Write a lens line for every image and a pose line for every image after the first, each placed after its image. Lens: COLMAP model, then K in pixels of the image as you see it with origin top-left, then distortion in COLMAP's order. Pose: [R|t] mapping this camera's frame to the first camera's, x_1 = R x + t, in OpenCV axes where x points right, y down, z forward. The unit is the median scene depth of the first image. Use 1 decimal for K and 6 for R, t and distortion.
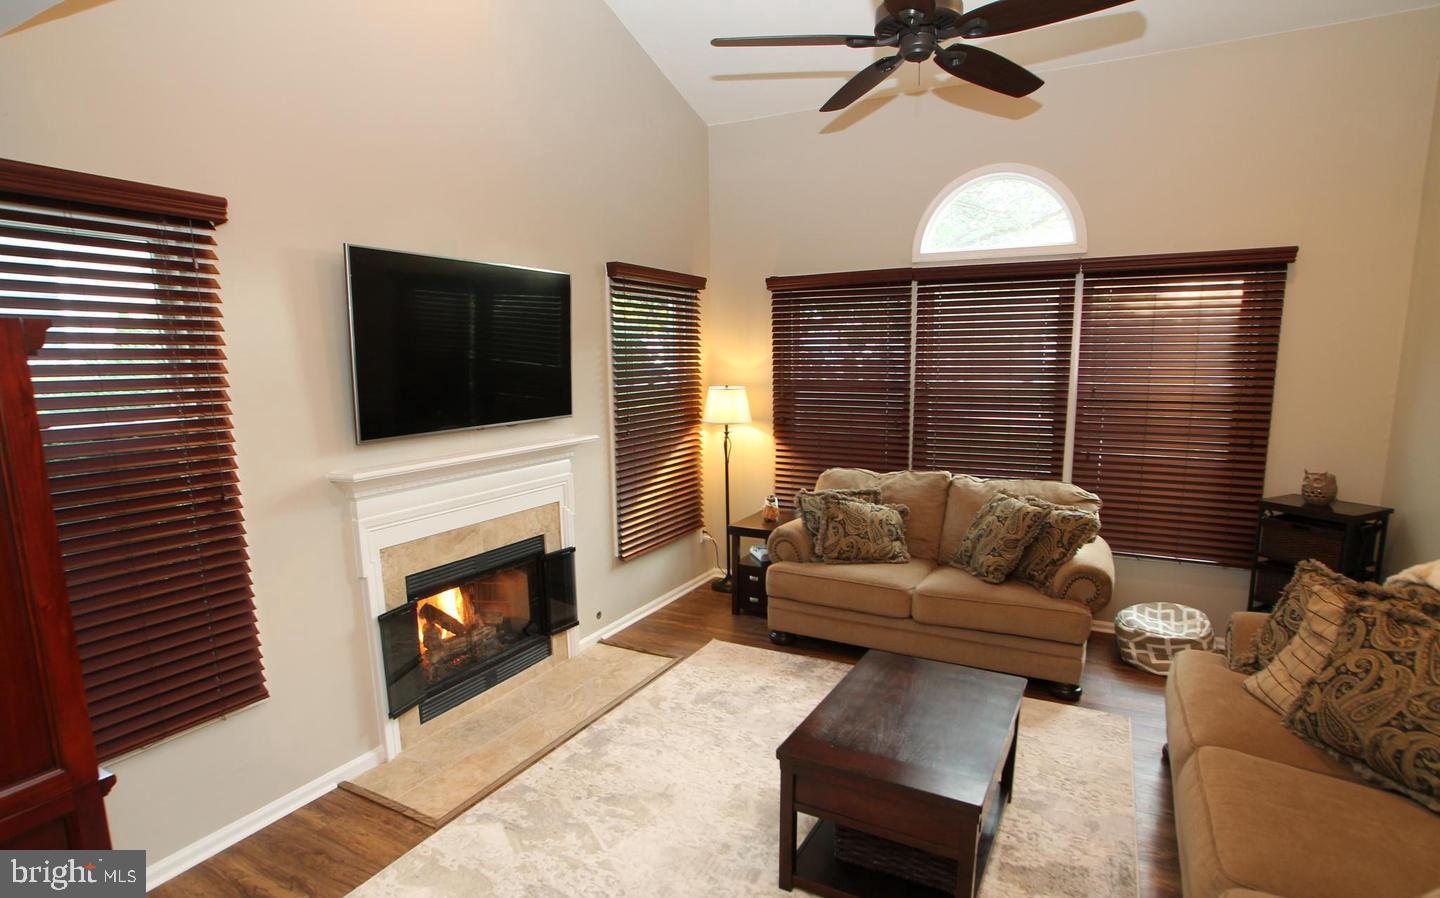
lens RADIAL K [[739.2, 0, 713.2], [0, 739.2, 458.9], [0, 0, 1]] dist [-0.025283, 0.003855]
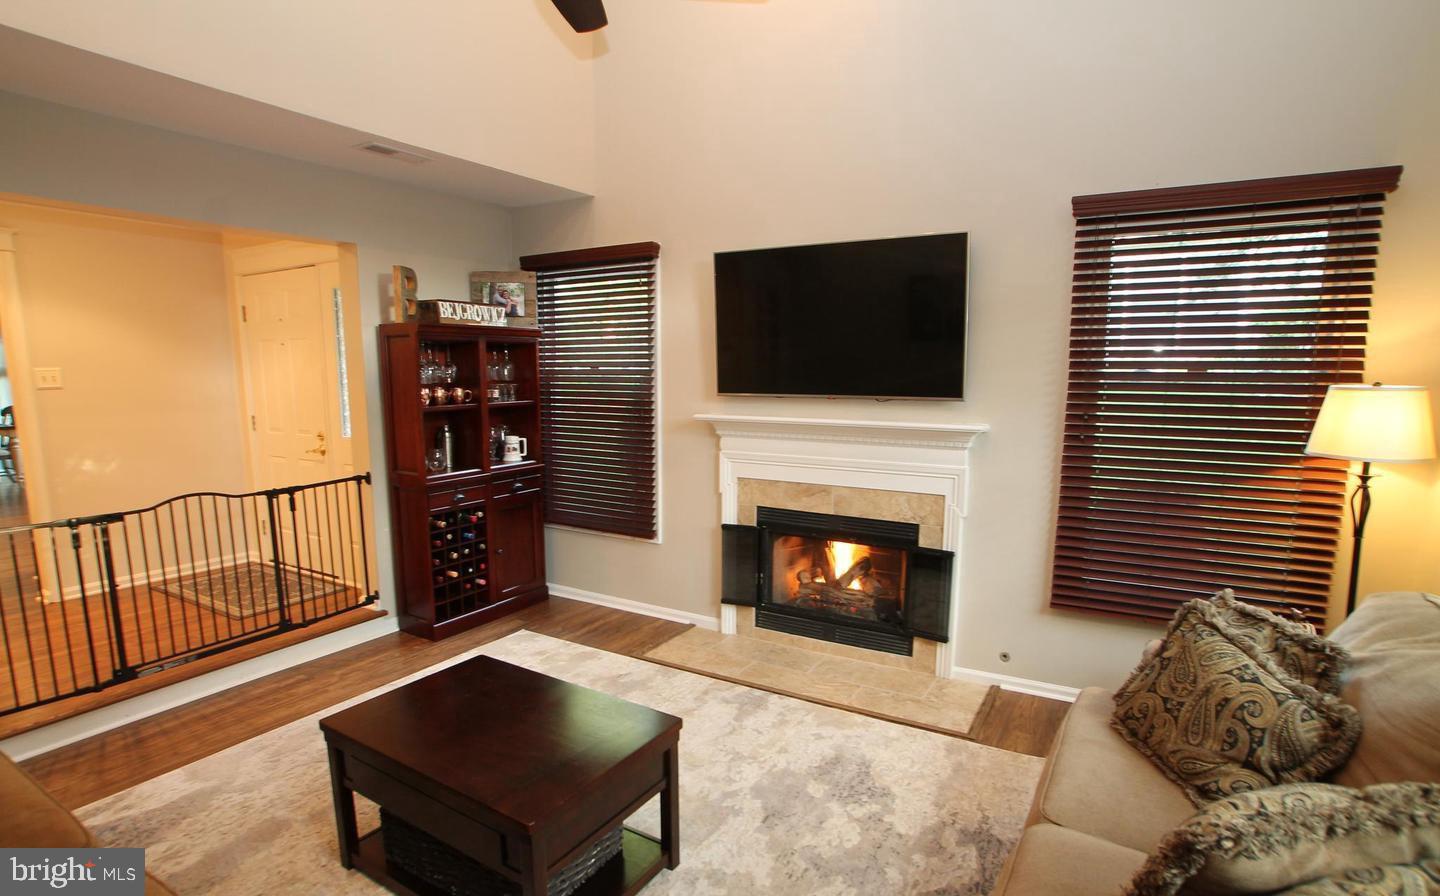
lens RADIAL K [[739.2, 0, 725.1], [0, 739.2, 451.6], [0, 0, 1]] dist [-0.025283, 0.003855]
pose [[-0.027215, 0.130969, -0.991013, 0.856986], [-0.136804, 0.981564, 0.133478, -0.097272], [0.990224, 0.139207, -0.008796, 0.962622]]
